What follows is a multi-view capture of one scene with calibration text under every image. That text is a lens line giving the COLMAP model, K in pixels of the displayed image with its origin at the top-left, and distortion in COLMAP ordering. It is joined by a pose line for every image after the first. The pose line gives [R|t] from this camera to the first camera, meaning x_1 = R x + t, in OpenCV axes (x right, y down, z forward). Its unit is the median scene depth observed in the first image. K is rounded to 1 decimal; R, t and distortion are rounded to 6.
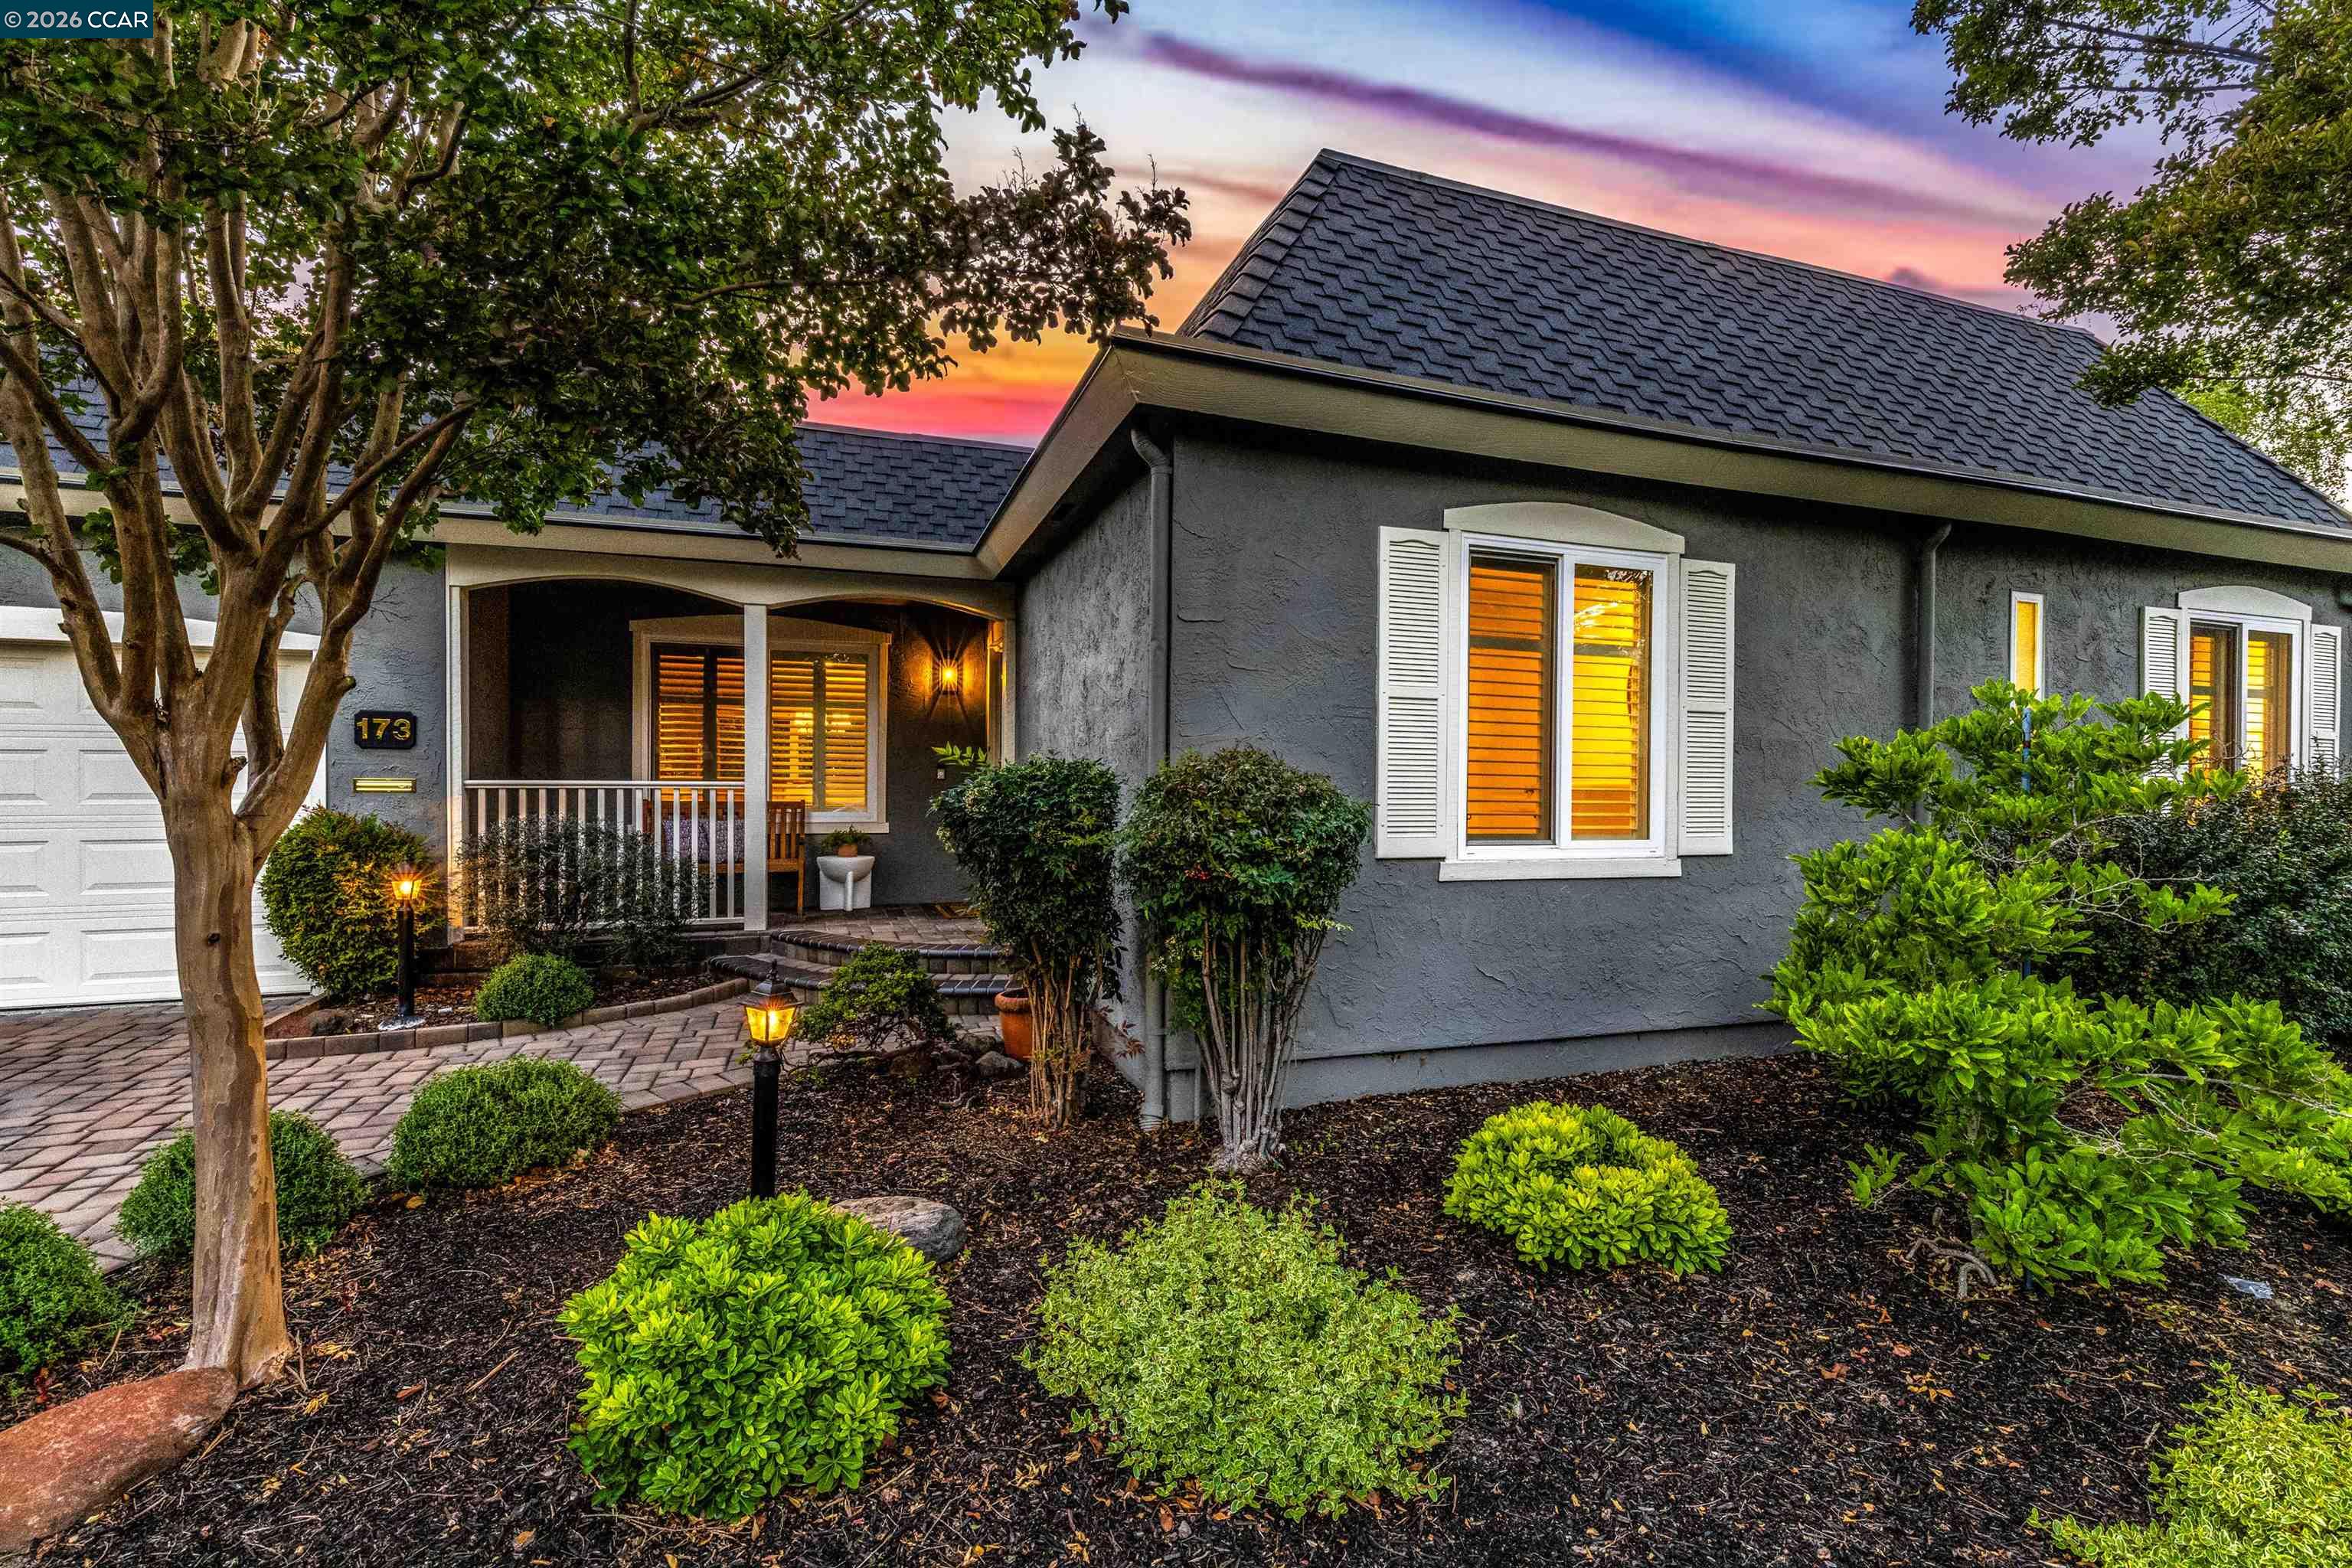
lens RADIAL K [[1064.7, 0, 1207.1], [0, 1064.7, 795.8], [0, 0, 1]] dist [0.002902, 0.002042]
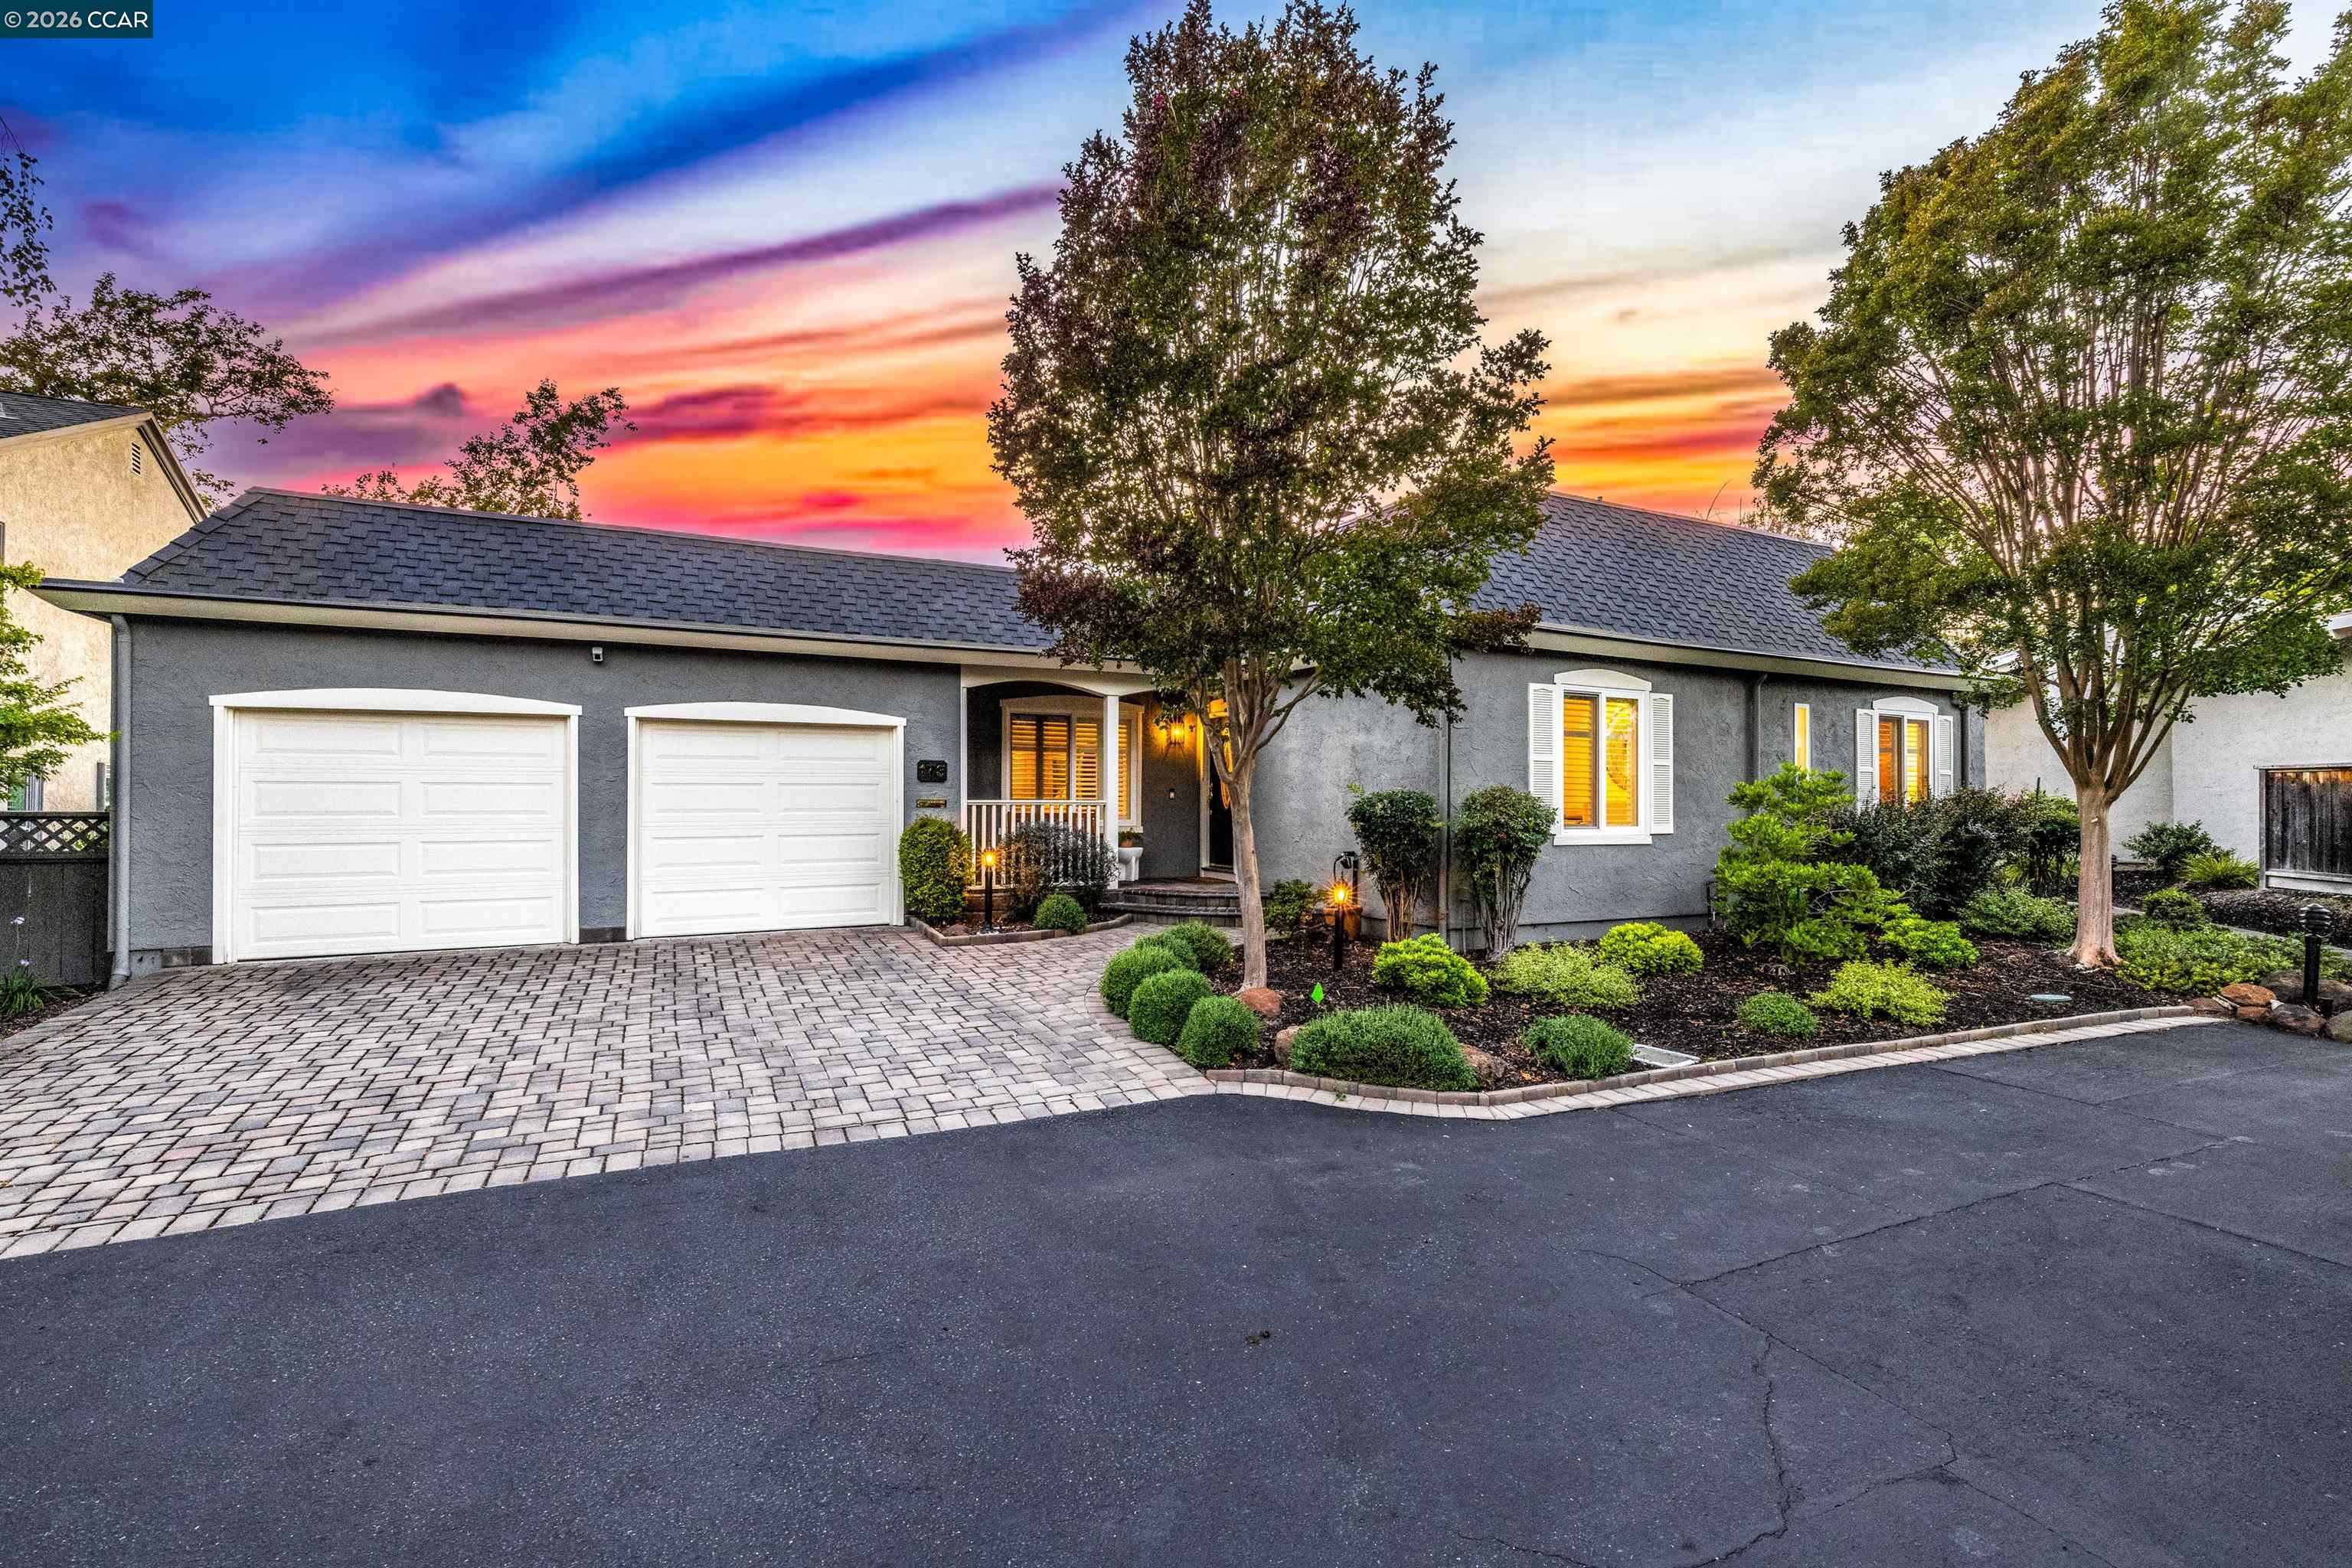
lens RADIAL K [[1064.7, 0, 1207.1], [0, 1064.7, 795.8], [0, 0, 1]] dist [0.002902, 0.002042]
pose [[0.990859, -0.002999, 0.134865, -0.709005], [0.005168, 0.999863, -0.015738, 0.009481], [-0.134800, 0.016291, 0.990739, -0.966724]]
